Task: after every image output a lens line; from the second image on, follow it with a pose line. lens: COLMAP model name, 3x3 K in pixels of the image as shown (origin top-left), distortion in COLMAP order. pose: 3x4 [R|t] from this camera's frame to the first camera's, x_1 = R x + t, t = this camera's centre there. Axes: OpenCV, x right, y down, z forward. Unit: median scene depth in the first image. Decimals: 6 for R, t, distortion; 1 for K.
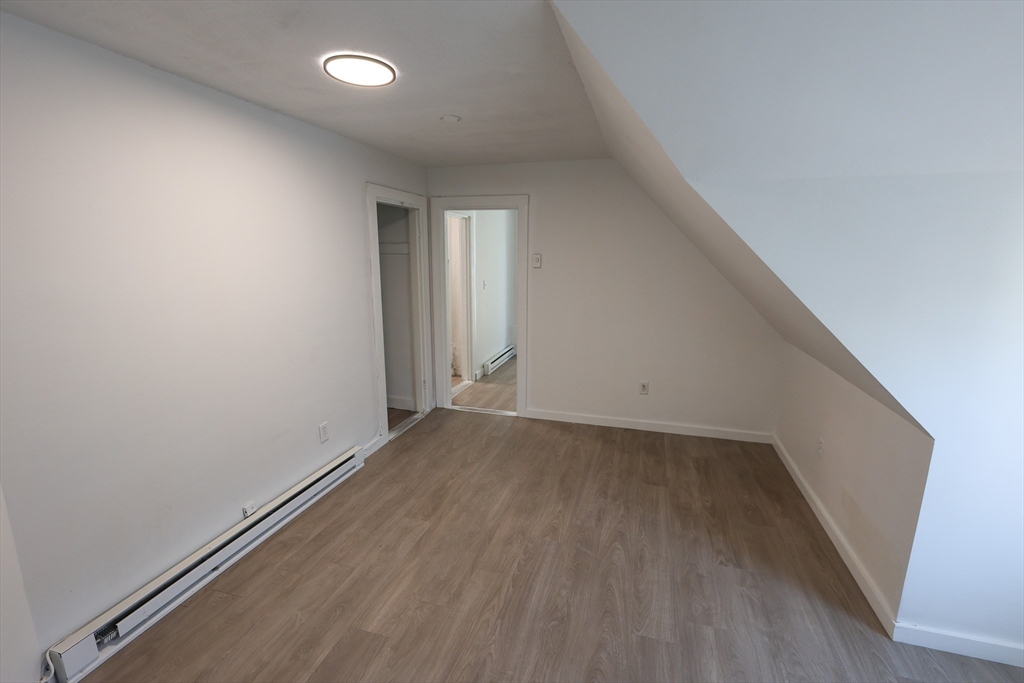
lens RADIAL K [[443.9, 0, 513.1], [0, 443.9, 343.6], [0, 0, 1]] dist [0.006907, -0.000890]
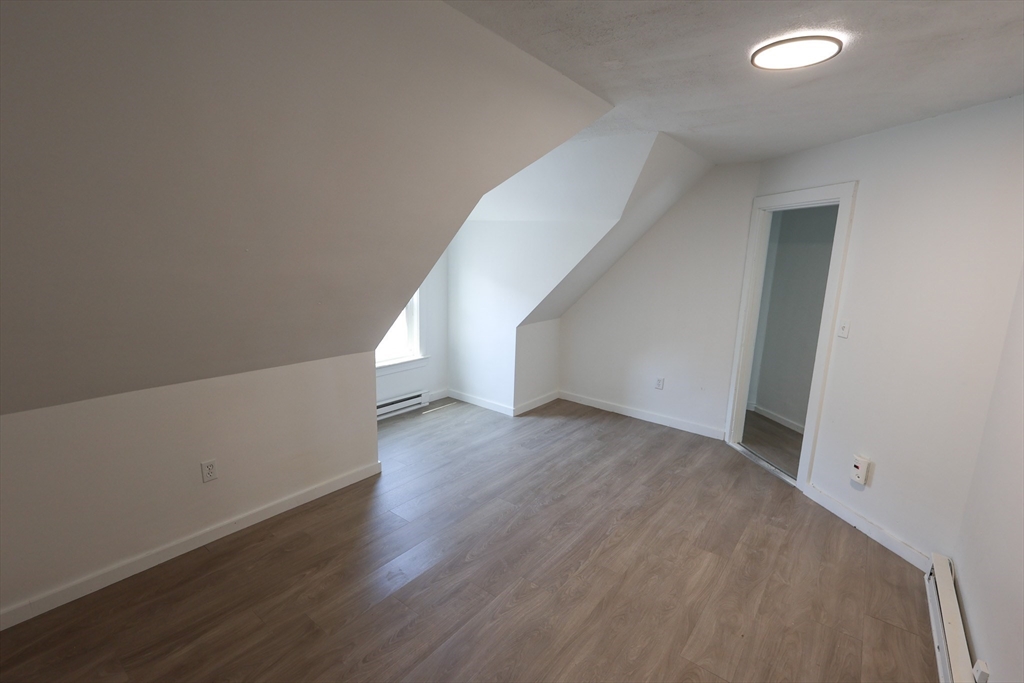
lens RADIAL K [[443.9, 0, 511.9], [0, 443.9, 339.6], [0, 0, 1]] dist [0.006907, -0.000890]
pose [[-0.925293, -0.104900, 0.364456, -0.166370], [0.044968, 0.923861, 0.380078, -0.375425], [-0.376577, 0.368073, -0.850125, 1.769616]]
